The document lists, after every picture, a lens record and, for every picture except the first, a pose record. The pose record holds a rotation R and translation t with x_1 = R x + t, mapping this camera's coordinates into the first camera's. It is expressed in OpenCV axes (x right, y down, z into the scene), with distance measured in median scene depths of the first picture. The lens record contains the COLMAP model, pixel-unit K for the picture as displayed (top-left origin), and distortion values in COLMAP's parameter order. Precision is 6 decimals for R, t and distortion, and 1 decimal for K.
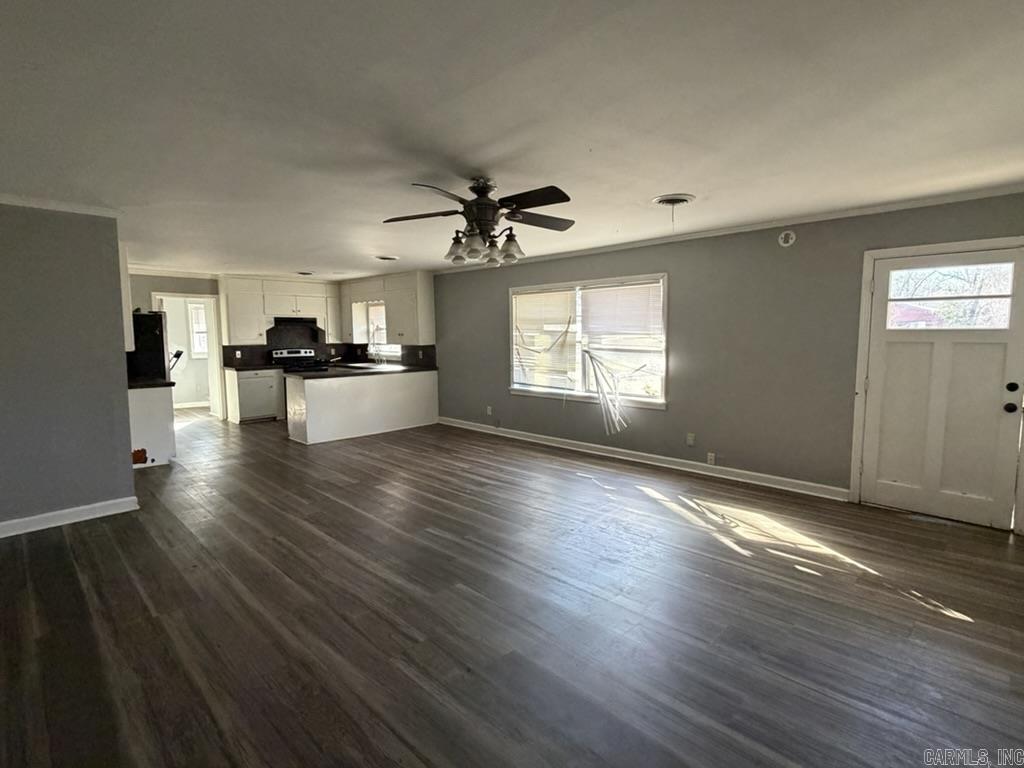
lens RADIAL K [[502.0, 0, 509.8], [0, 502.0, 385.9], [0, 0, 1]] dist [0.000652, -0.000001]
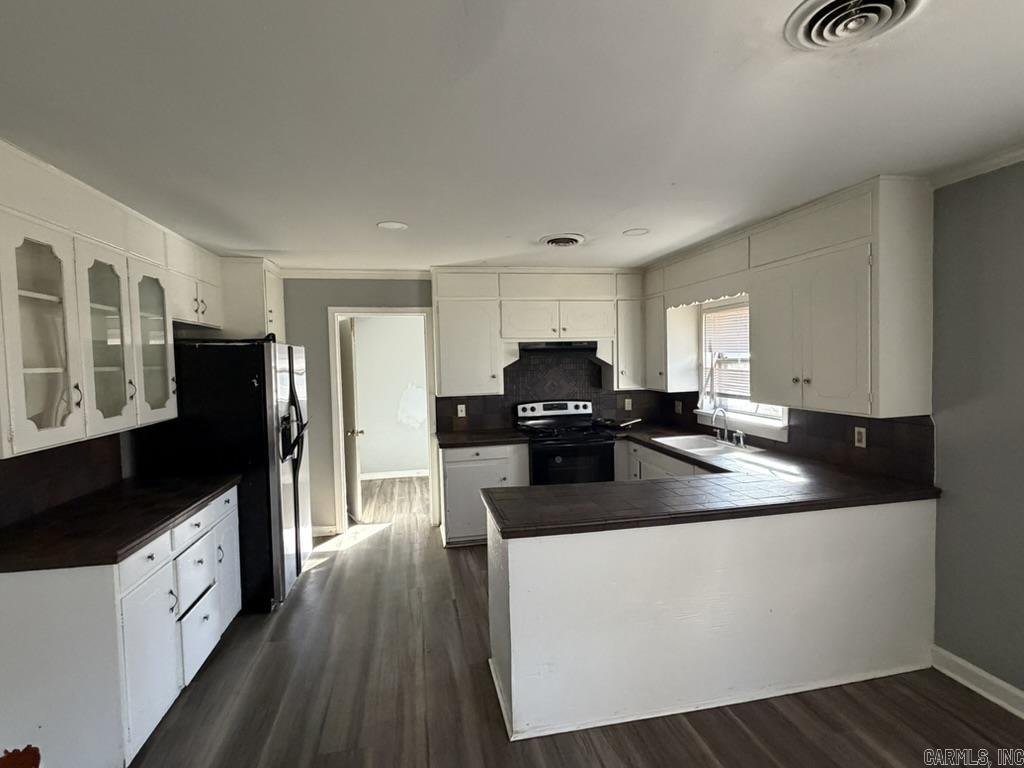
lens RADIAL K [[502.0, 0, 512.0], [0, 502.0, 383.9], [0, 0, 1]] dist [0.000652, -0.000001]
pose [[0.822726, 0.016265, -0.568205, -0.167175], [-0.041342, 0.998656, -0.031273, -0.073651], [0.566932, 0.049220, 0.822293, 0.539735]]
